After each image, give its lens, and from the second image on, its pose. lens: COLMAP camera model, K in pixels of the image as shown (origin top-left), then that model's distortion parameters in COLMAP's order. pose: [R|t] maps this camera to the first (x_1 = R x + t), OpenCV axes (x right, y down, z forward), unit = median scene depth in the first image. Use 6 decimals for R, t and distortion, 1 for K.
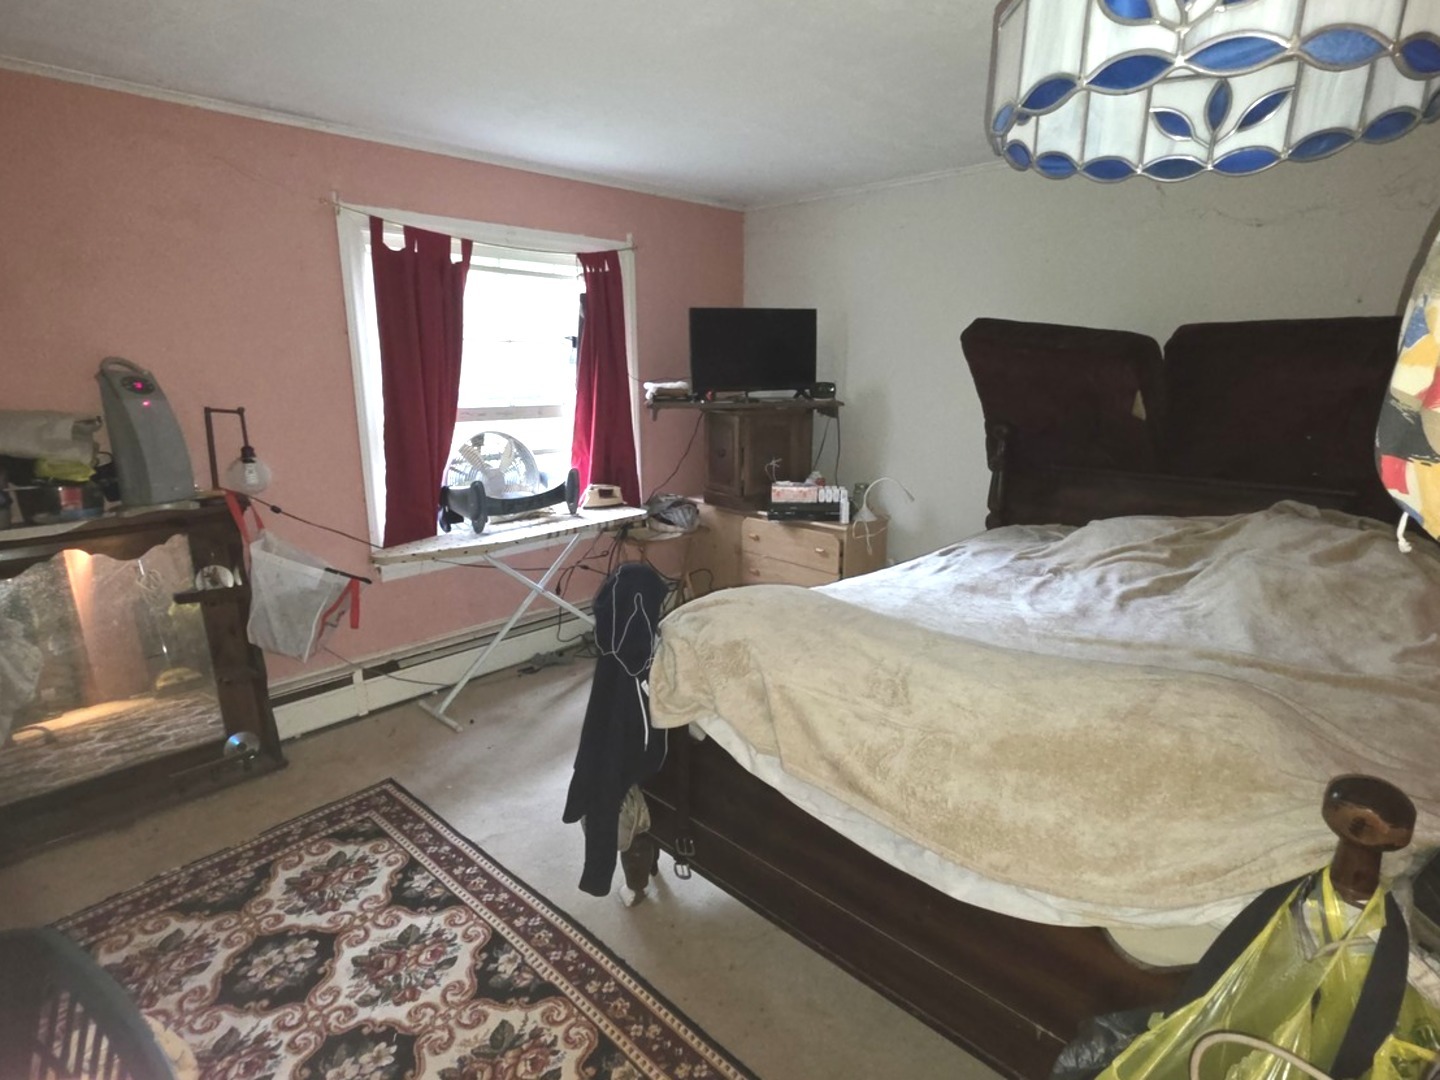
lens RADIAL K [[735.9, 0, 719.1], [0, 735.9, 544.9], [0, 0, 1]] dist [0.000405, 0.000010]
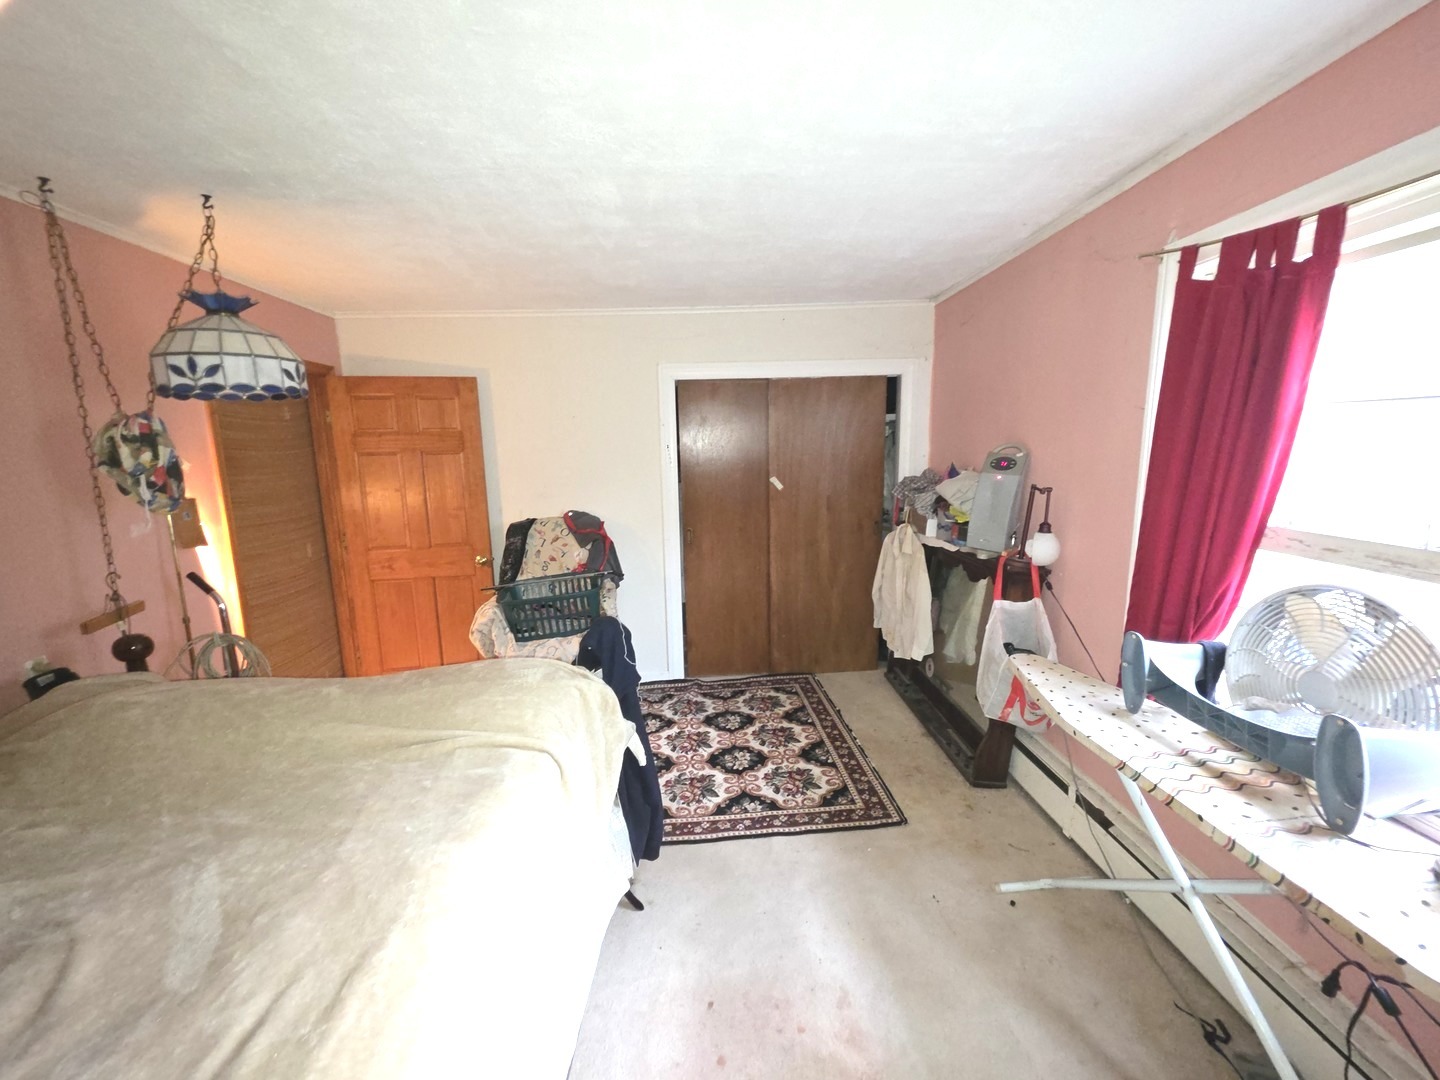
lens RADIAL K [[573.9, 0, 720.1], [0, 573.9, 539.6], [0, 0, 1]] dist [0.002991, -0.000064]
pose [[-0.684452, 0.133605, -0.716711, 0.352656], [-0.153455, 0.934640, 0.320779, -0.359296], [0.712725, 0.329541, -0.619214, 1.386817]]
